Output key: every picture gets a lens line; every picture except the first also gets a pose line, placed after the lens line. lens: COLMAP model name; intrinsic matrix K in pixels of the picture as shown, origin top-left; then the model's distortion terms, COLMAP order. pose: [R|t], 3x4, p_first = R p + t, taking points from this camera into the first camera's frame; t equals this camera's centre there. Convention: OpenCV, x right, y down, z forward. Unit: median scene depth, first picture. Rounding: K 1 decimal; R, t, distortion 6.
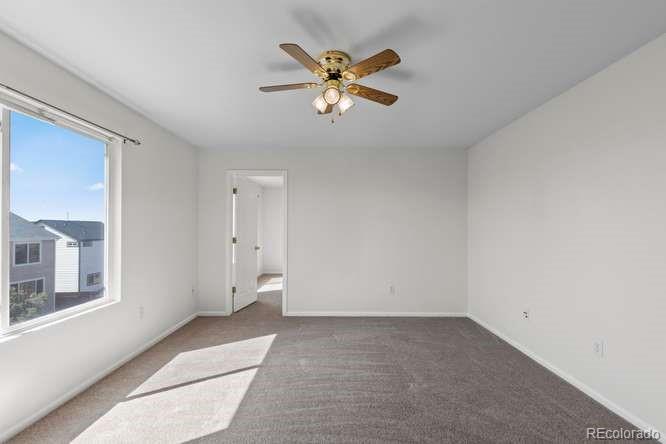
lens RADIAL K [[300.1, 0, 333.1], [0, 300.1, 225.8], [0, 0, 1]] dist [0.006493, -0.000227]
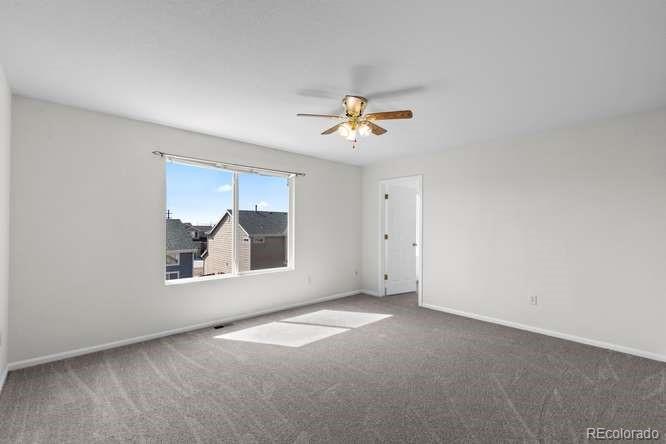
lens RADIAL K [[300.1, 0, 333.1], [0, 300.1, 225.8], [0, 0, 1]] dist [0.006493, -0.000227]
pose [[0.668498, -0.000461, -0.743714, 0.686256], [0.004397, 0.999985, 0.003332, -0.003312], [0.743701, -0.005498, 0.668490, 0.028318]]
